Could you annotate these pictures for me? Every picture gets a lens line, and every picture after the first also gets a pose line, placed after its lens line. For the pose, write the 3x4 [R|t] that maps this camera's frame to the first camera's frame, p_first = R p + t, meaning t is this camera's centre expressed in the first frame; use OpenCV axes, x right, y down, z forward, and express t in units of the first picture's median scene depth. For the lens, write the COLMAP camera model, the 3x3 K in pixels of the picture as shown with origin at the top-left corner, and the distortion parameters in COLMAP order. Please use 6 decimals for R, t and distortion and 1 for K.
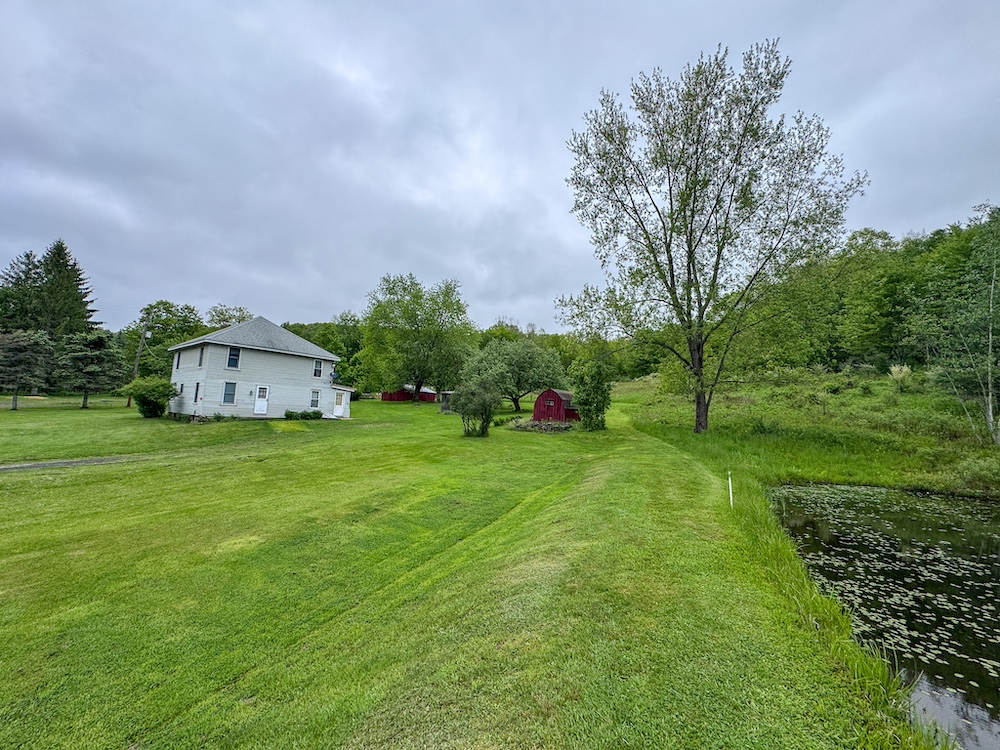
lens RADIAL K [[385.9, 0, 500.0], [0, 385.9, 375.0], [0, 0, 1]] dist [-0.001646, -0.000060]
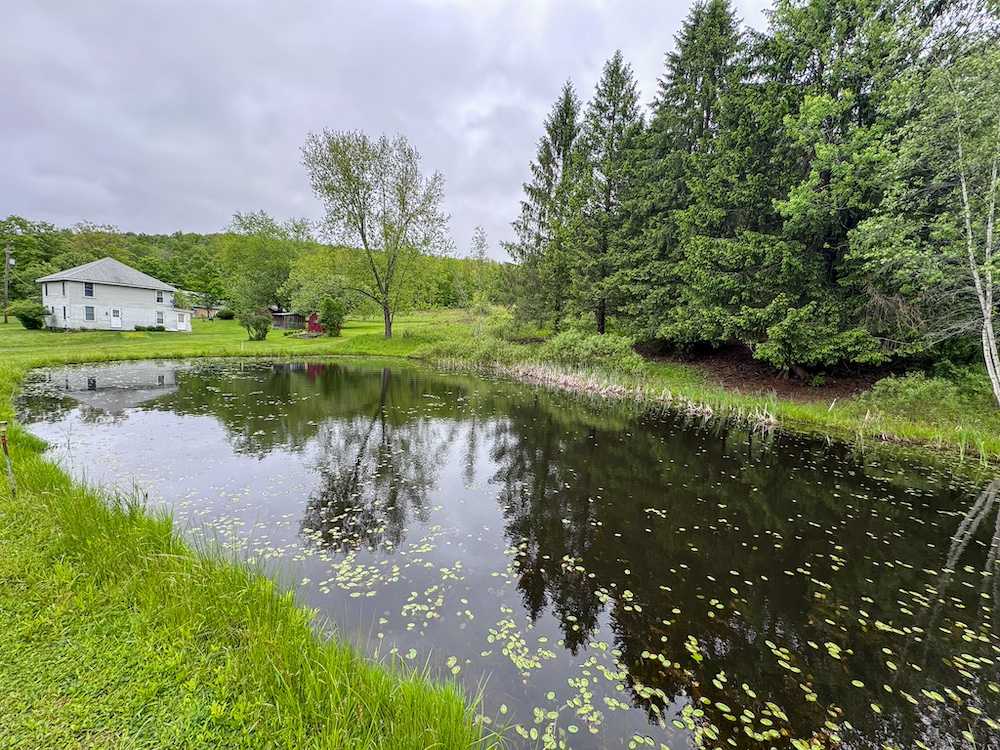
lens RADIAL K [[385.9, 0, 500.0], [0, 385.9, 375.0], [0, 0, 1]] dist [-0.001646, -0.000060]
pose [[0.987635, -0.012626, 0.156261, 0.639088], [-0.019111, 0.979620, 0.199949, -0.048842], [-0.155601, -0.200463, 0.967266, -0.750123]]
